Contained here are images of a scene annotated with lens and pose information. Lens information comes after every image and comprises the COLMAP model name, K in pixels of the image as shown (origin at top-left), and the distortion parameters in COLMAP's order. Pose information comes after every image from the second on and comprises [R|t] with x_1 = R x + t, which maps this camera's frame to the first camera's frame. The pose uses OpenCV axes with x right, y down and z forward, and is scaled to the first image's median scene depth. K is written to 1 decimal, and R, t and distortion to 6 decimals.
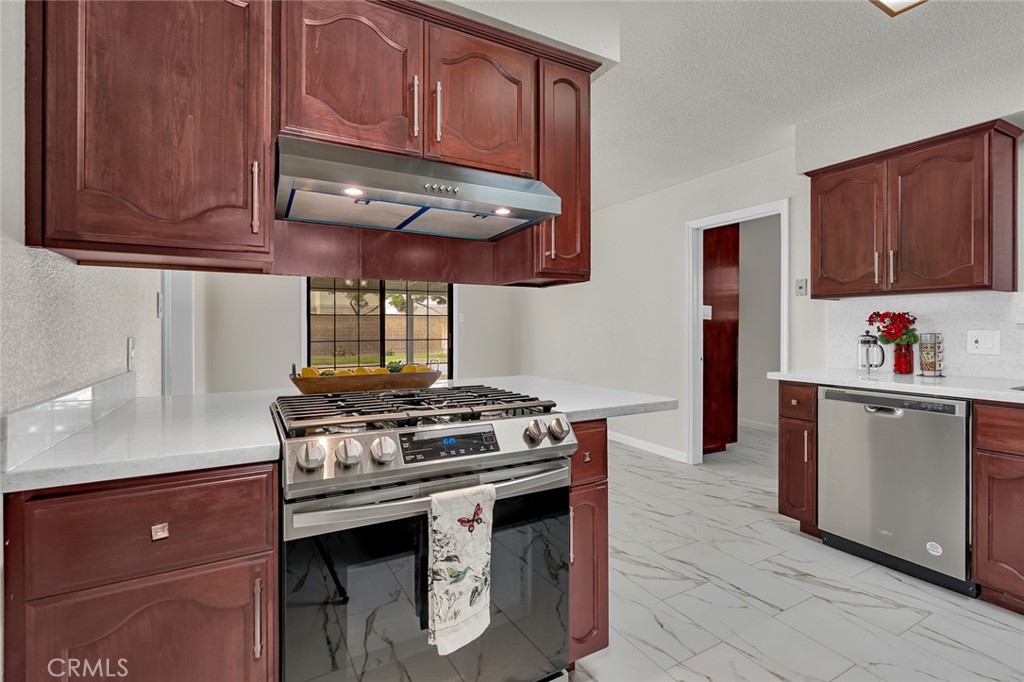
lens RADIAL K [[467.8, 0, 507.0], [0, 467.8, 328.9], [0, 0, 1]] dist [-0.008792, 0.003543]
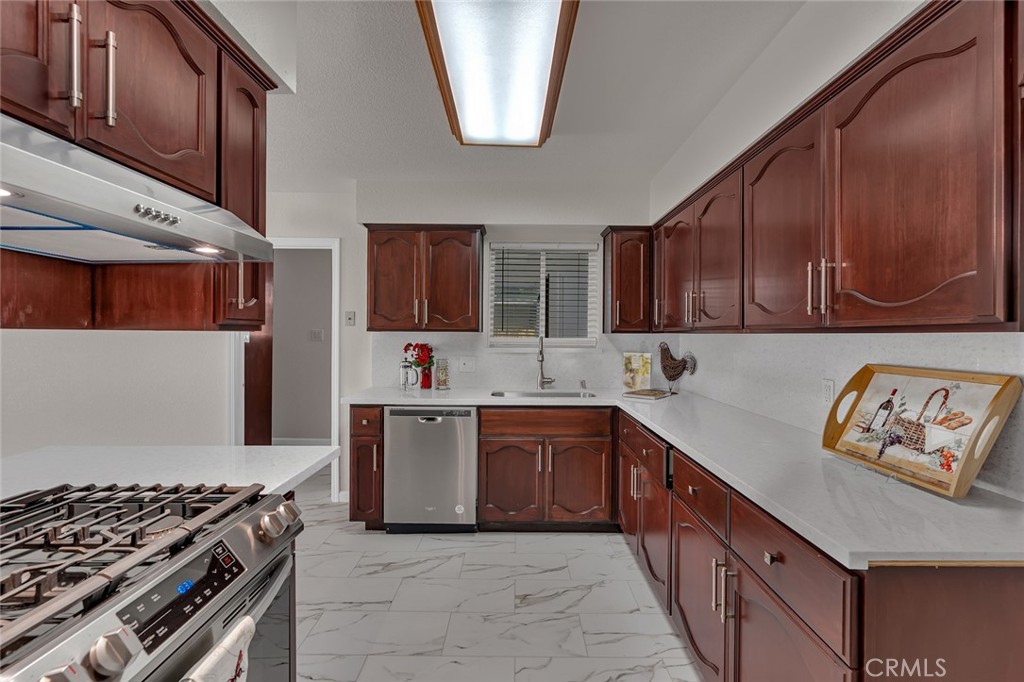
lens RADIAL K [[467.8, 0, 516.0], [0, 467.8, 338.9], [0, 0, 1]] dist [-0.008792, 0.003543]
pose [[0.477852, -0.005857, 0.878421, -0.238398], [-0.004768, 0.999946, 0.009261, -0.066071], [-0.878428, -0.008613, 0.477798, 0.117307]]
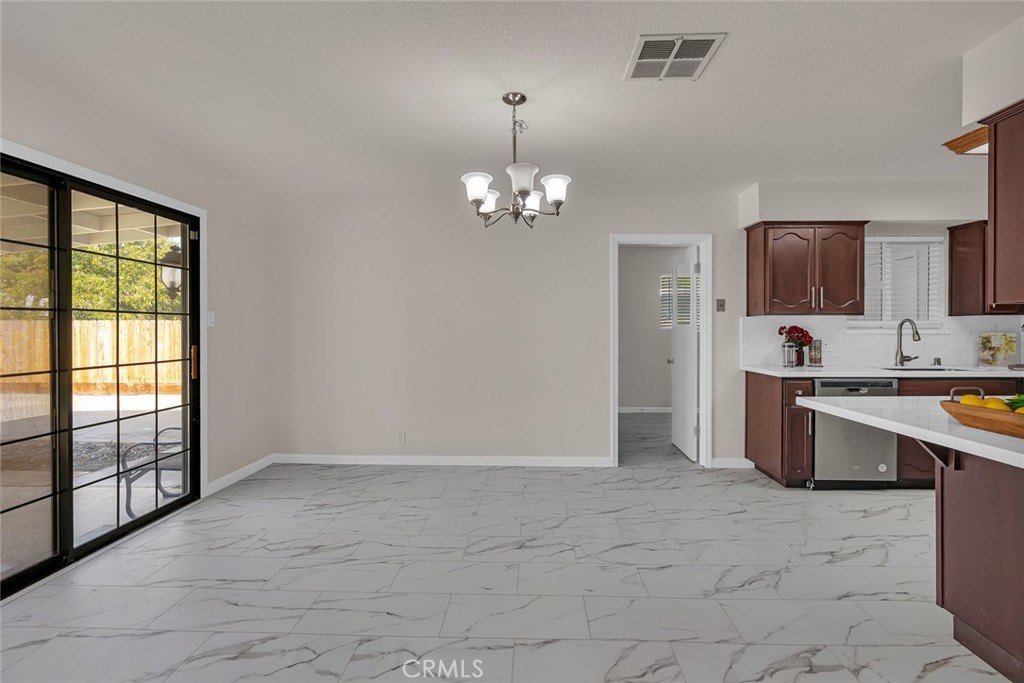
lens RADIAL K [[467.8, 0, 529.0], [0, 467.8, 333.5], [0, 0, 1]] dist [-0.008792, 0.003543]
pose [[0.496369, -0.007313, 0.868081, -0.984516], [0.002239, 0.999972, 0.007144, -0.026046], [-0.868109, -0.001602, 0.496371, 1.052255]]
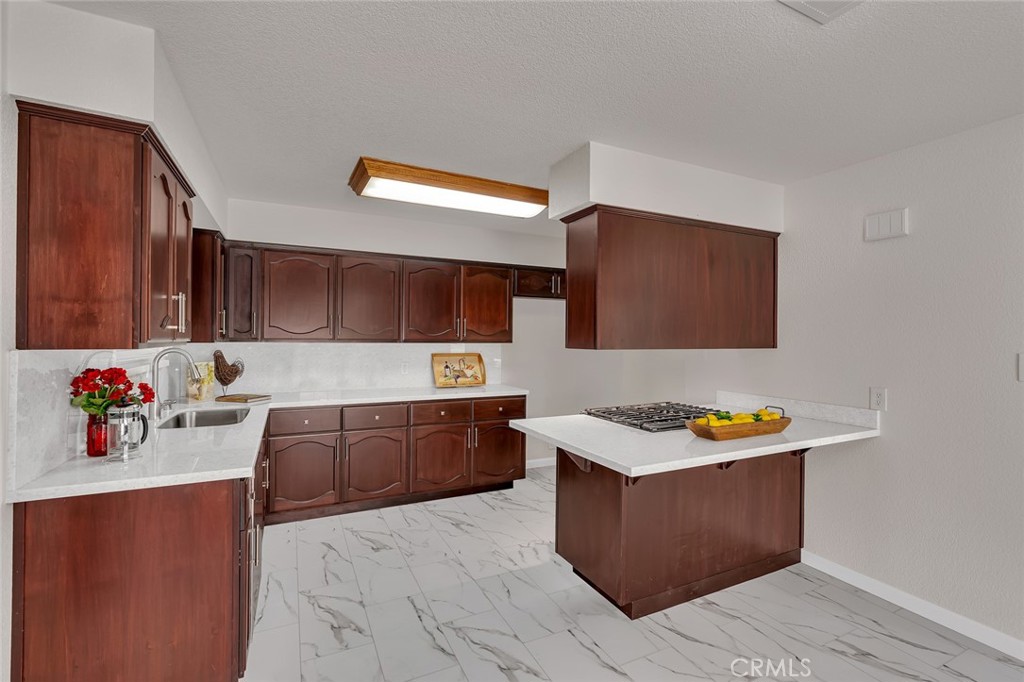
lens RADIAL K [[467.8, 0, 509.9], [0, 467.8, 337.6], [0, 0, 1]] dist [-0.008792, 0.003543]
pose [[-0.999061, -0.008872, 0.042418, 0.202439], [-0.008877, 0.999961, 0.000089, -0.092643], [-0.042417, -0.000288, -0.999100, 1.769893]]
